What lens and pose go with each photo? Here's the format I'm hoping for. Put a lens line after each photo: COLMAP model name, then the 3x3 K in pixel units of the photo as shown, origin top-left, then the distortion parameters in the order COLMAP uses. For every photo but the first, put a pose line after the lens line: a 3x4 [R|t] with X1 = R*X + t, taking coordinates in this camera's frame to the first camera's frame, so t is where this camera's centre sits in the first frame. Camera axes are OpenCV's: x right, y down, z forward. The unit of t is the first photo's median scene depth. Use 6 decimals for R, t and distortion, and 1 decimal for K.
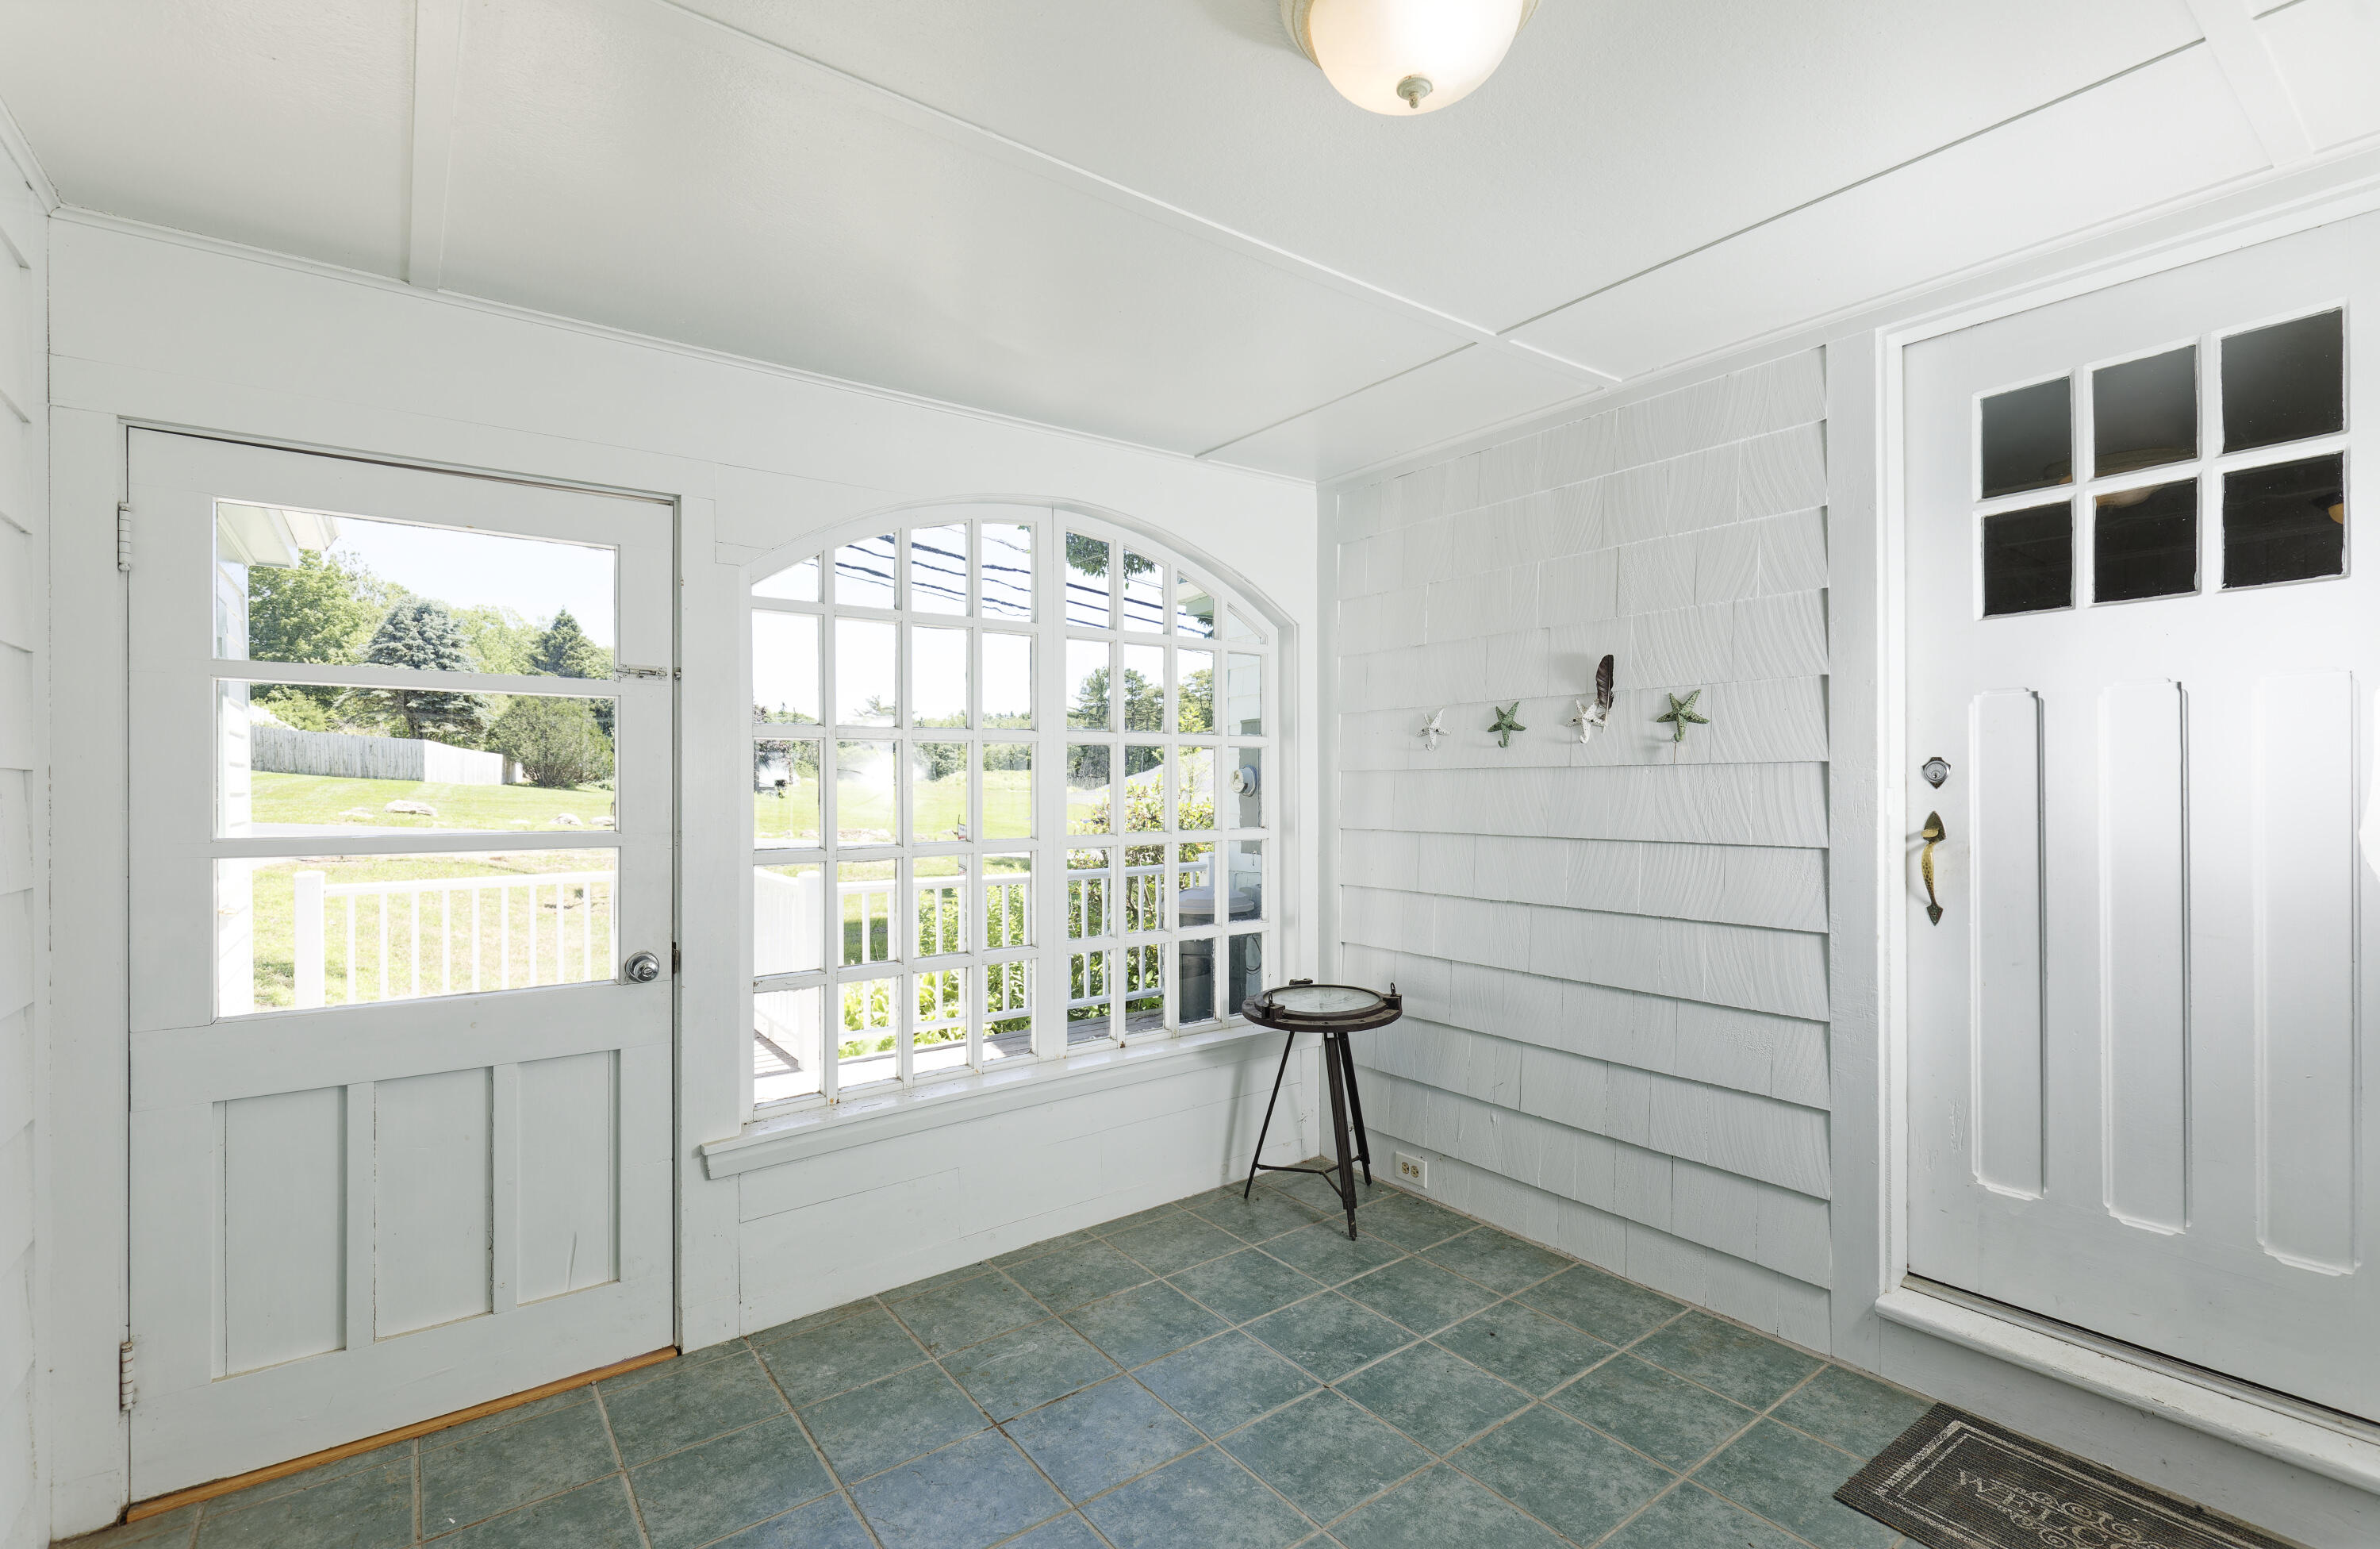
lens RADIAL K [[1050.7, 0, 1207.1], [0, 1050.7, 787.0], [0, 0, 1]] dist [0.000345, -0.007637]
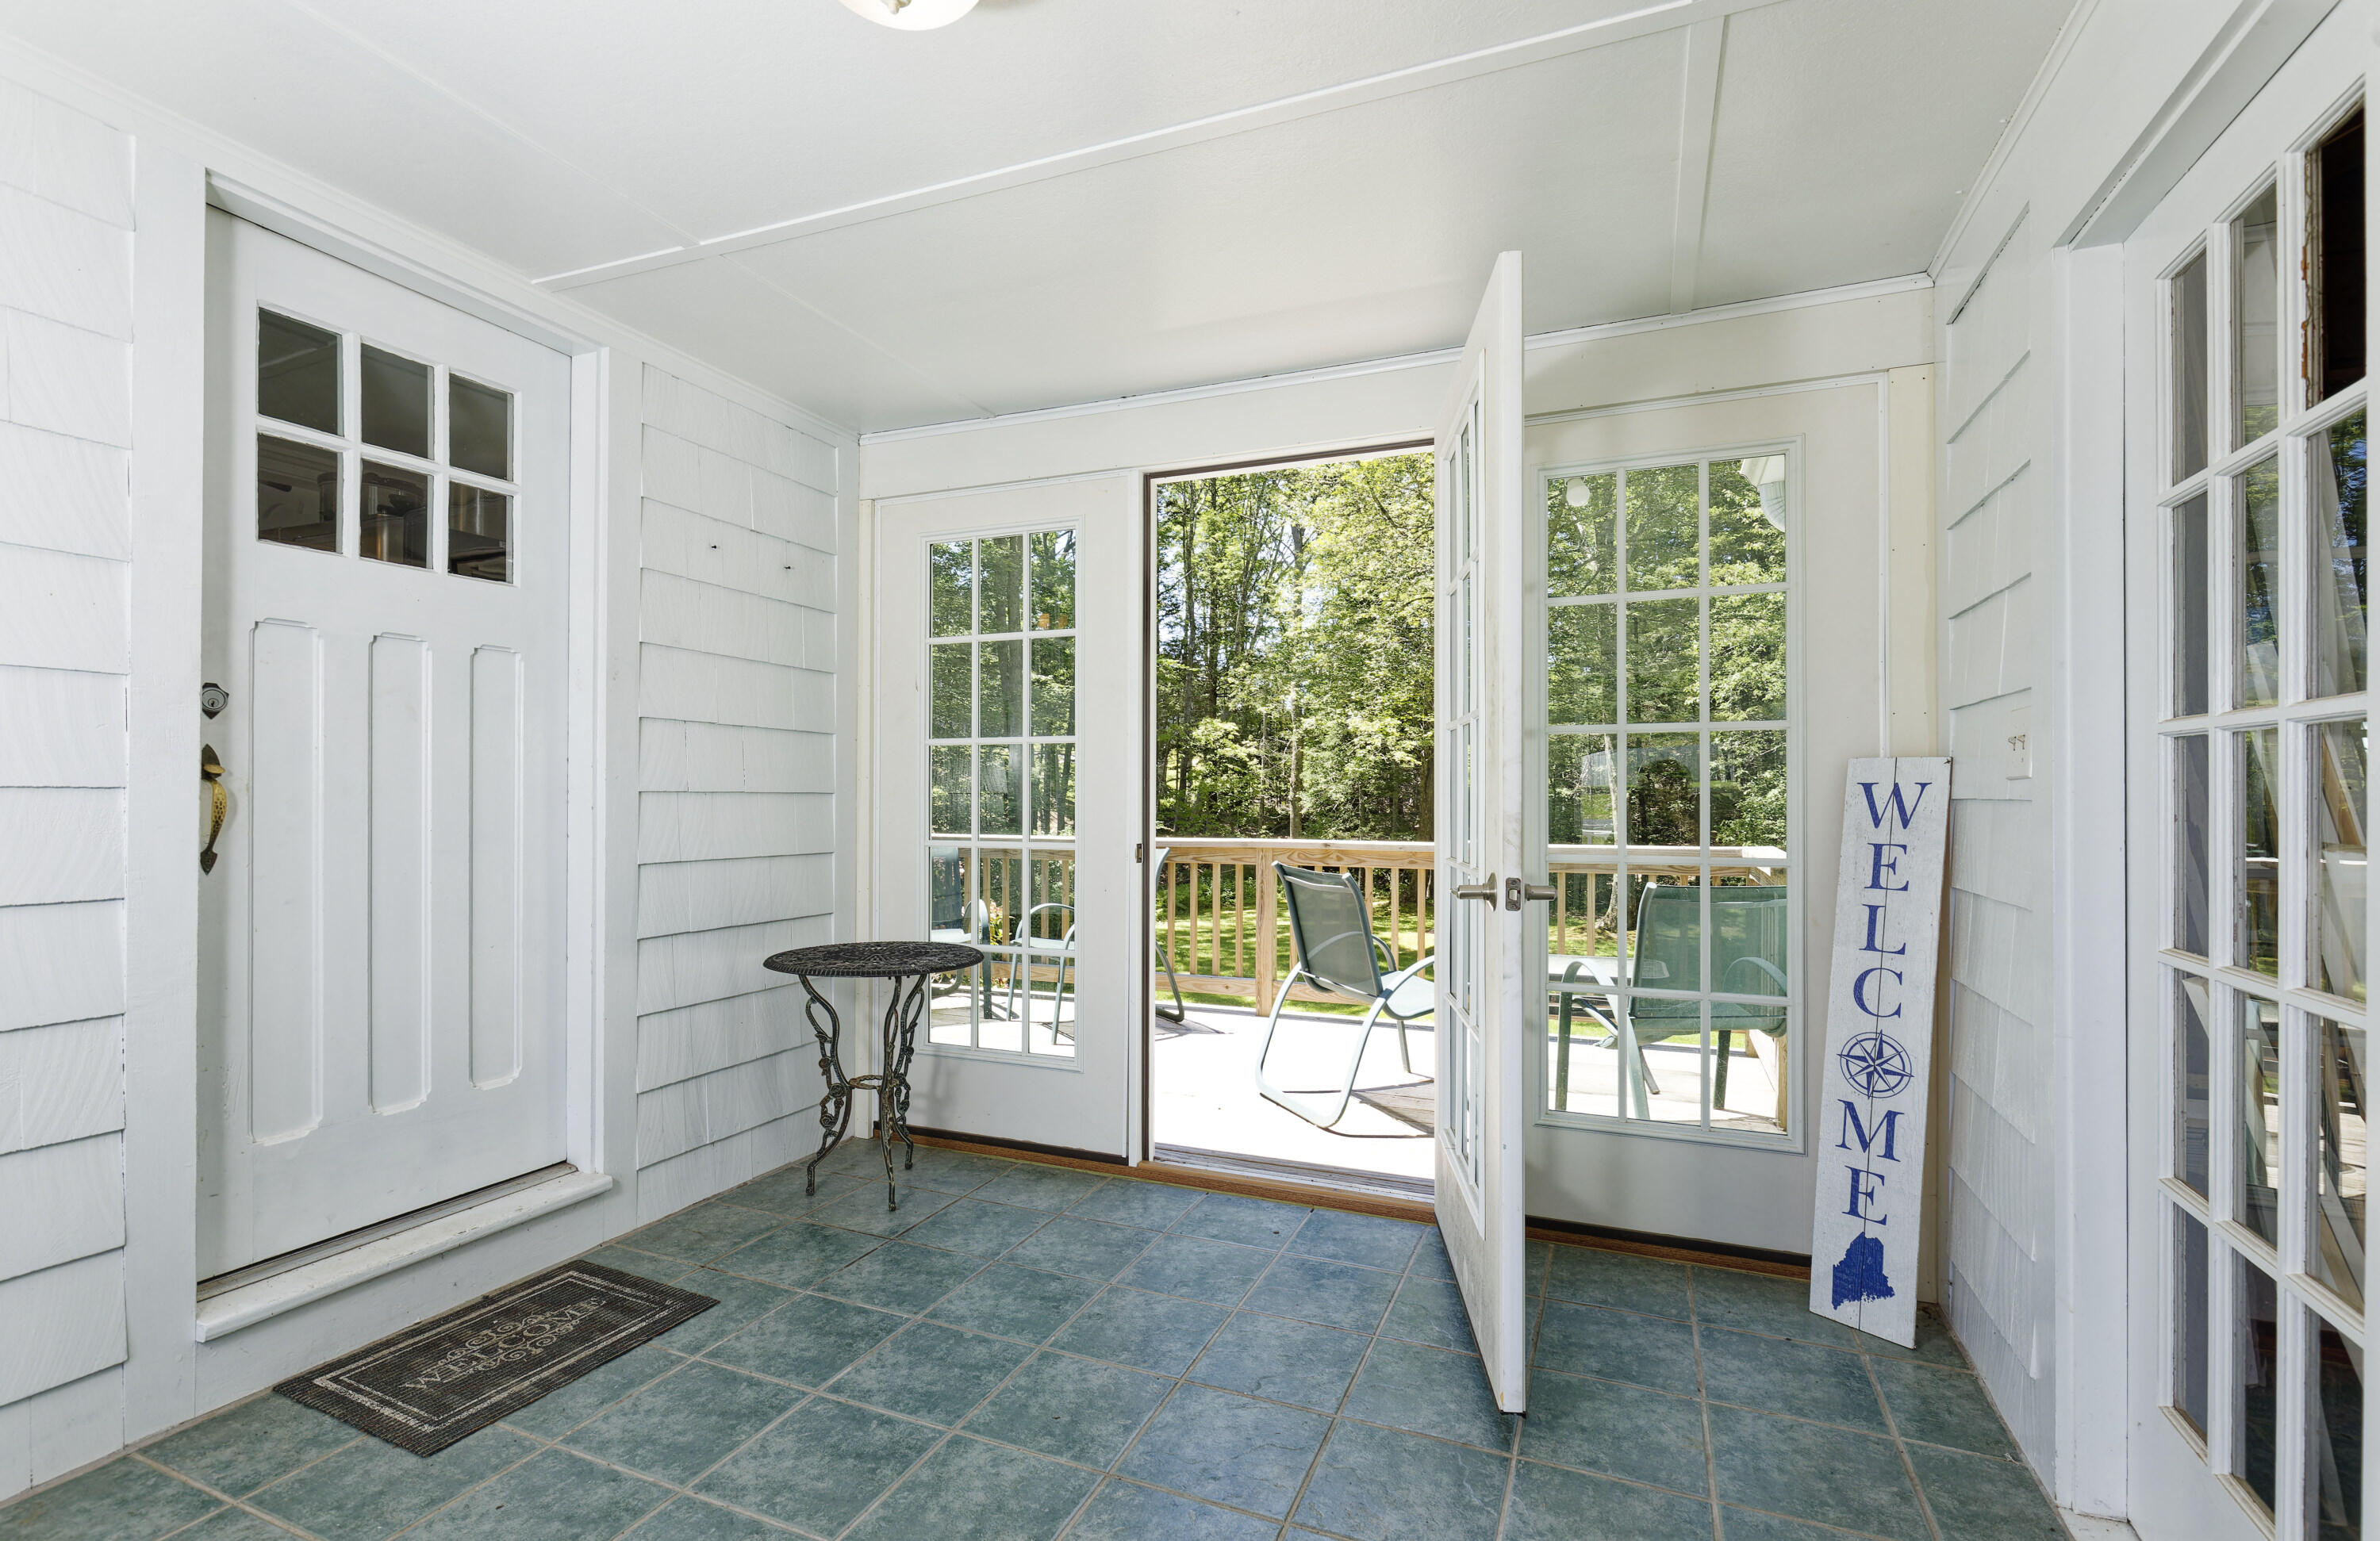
lens RADIAL K [[1050.5, 0, 1207.1], [0, 1050.5, 783.0], [0, 0, 1]] dist [0.000345, -0.007637]
pose [[-0.515633, 0.003568, 0.856802, -0.544604], [-0.007594, 0.999933, -0.008734, 0.063461], [-0.856776, -0.011010, -0.515571, 0.827383]]
